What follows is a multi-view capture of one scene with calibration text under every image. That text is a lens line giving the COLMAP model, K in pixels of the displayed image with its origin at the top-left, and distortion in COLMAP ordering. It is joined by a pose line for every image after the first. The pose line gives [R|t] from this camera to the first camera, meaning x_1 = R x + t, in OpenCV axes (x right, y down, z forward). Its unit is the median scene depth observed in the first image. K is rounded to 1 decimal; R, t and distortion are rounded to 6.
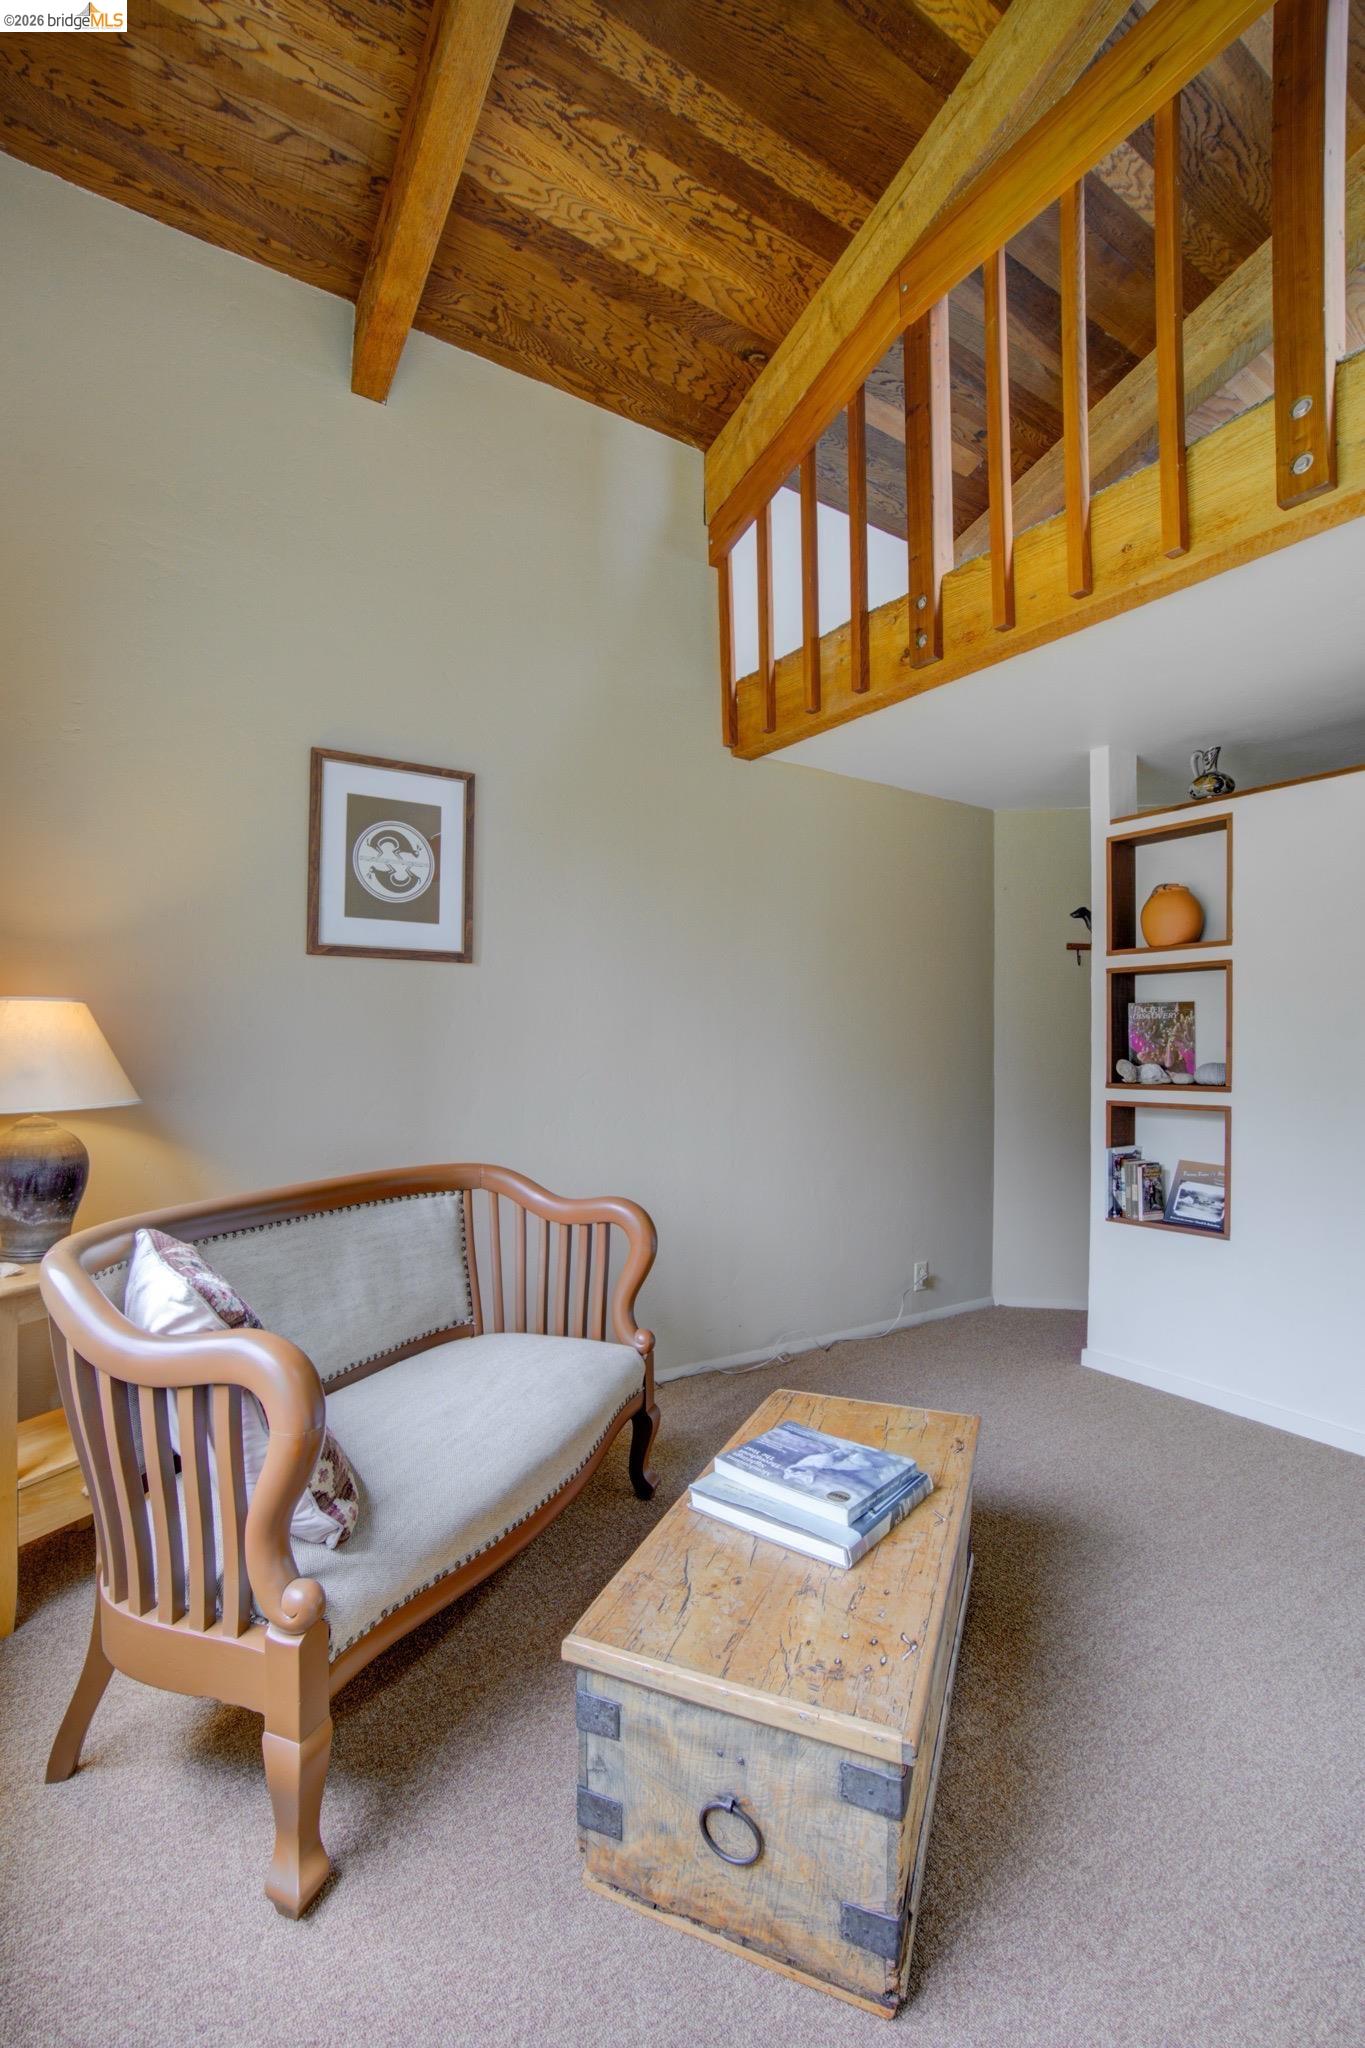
lens RADIAL K [[909.9, 0, 683.7], [0, 909.9, 1028.3], [0, 0, 1]] dist [-0.036994, -0.000135]
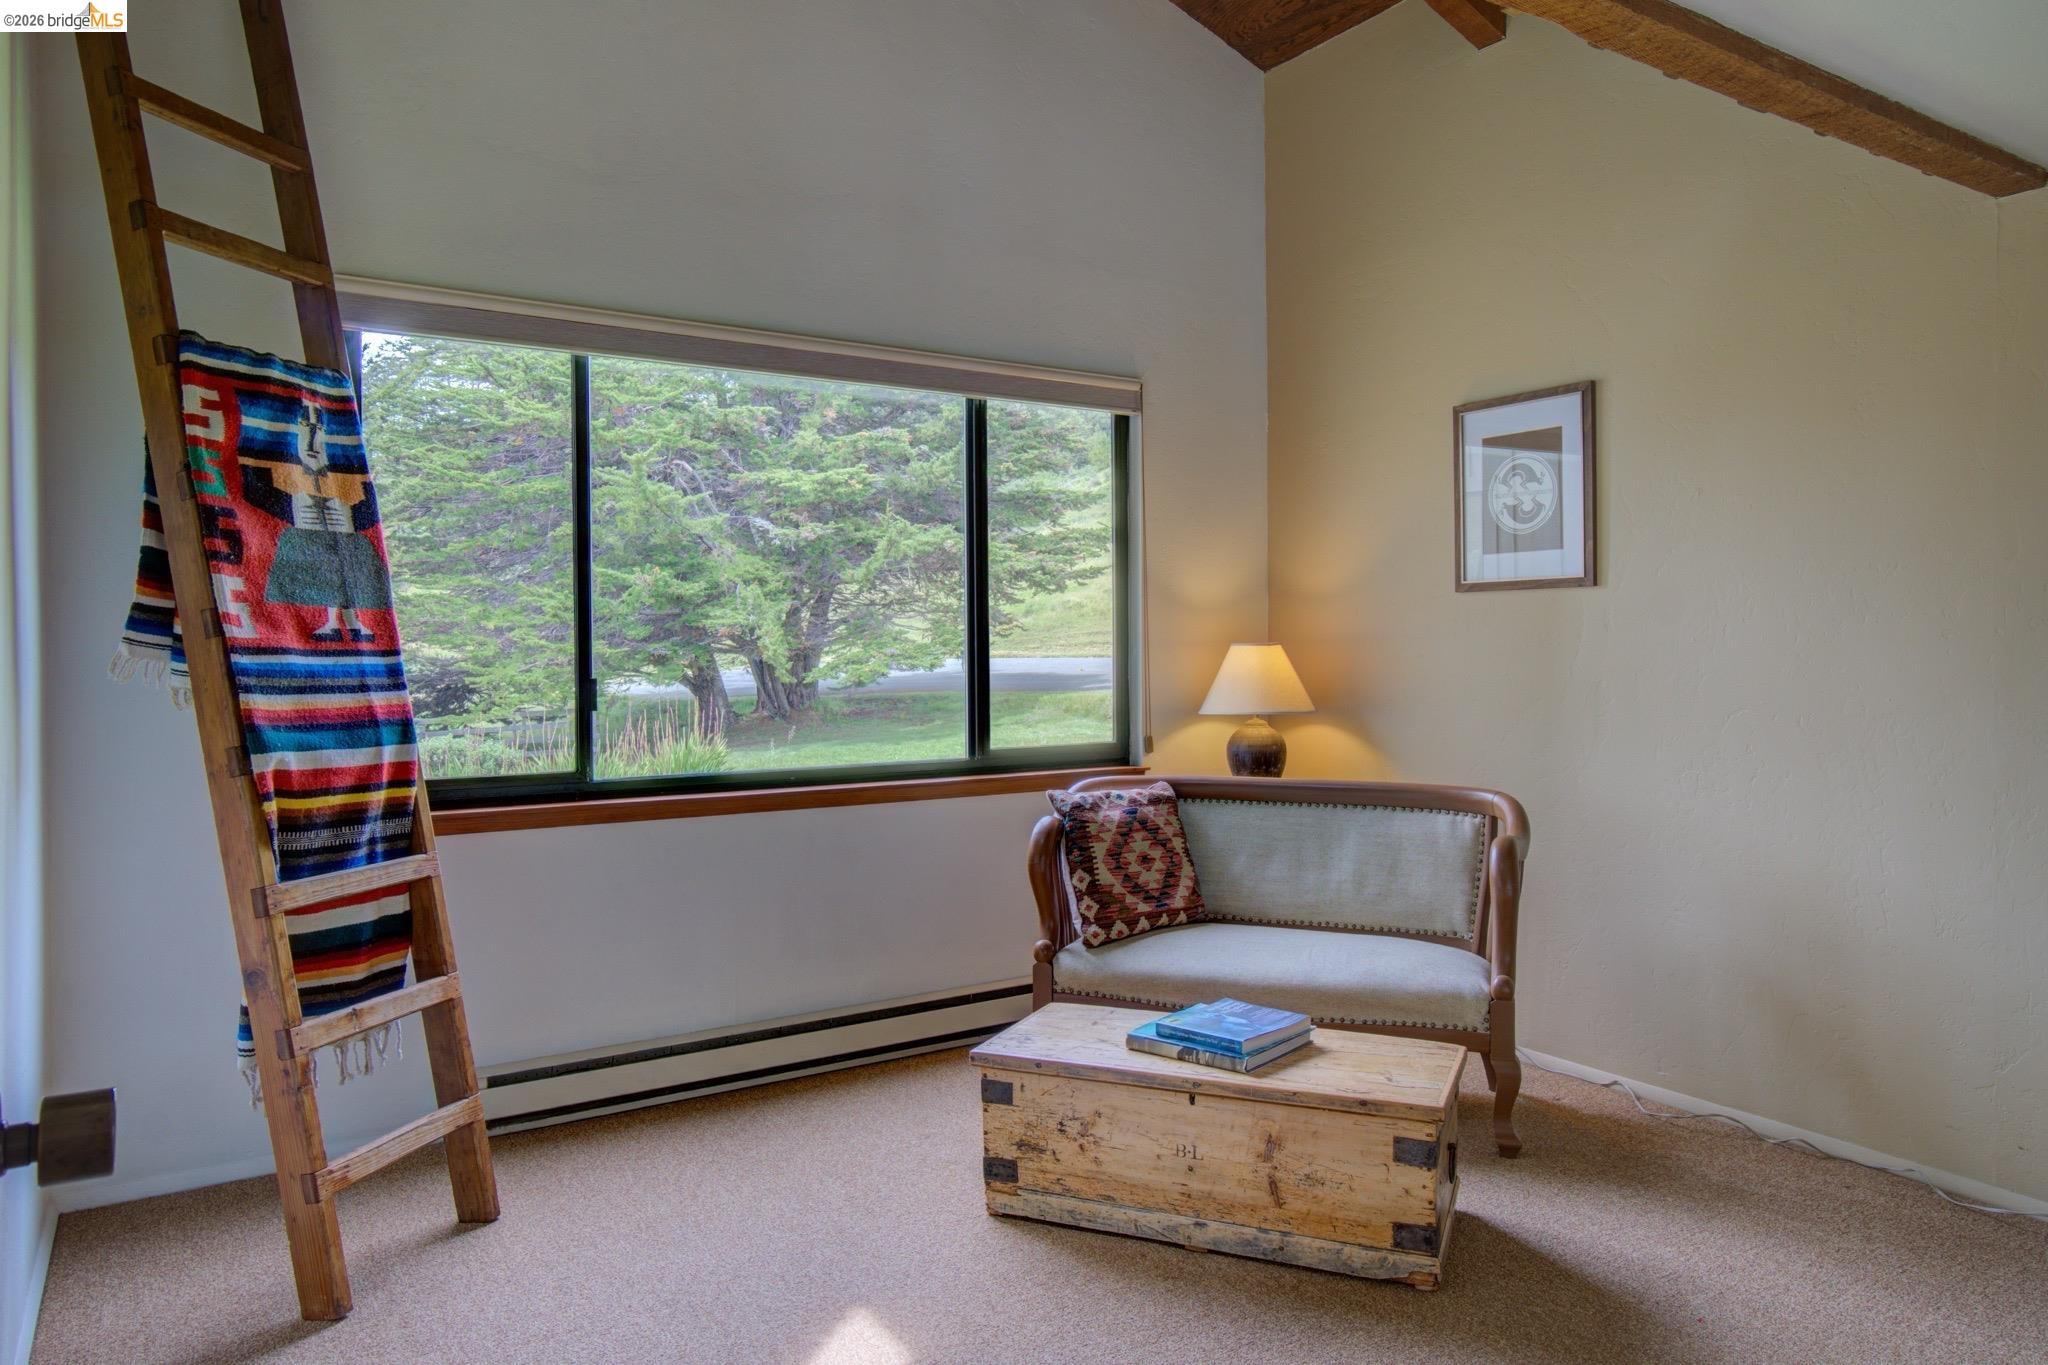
lens RADIAL K [[1271.7, 0, 1020.6], [0, 1271.7, 670.1], [0, 0, 1]] dist [0.002514, 0.000374]
pose [[0.033058, 0.006503, -0.999432, 1.100501], [0.017815, 0.999816, 0.007095, -0.006736], [0.999295, -0.018039, 0.032936, 0.394138]]
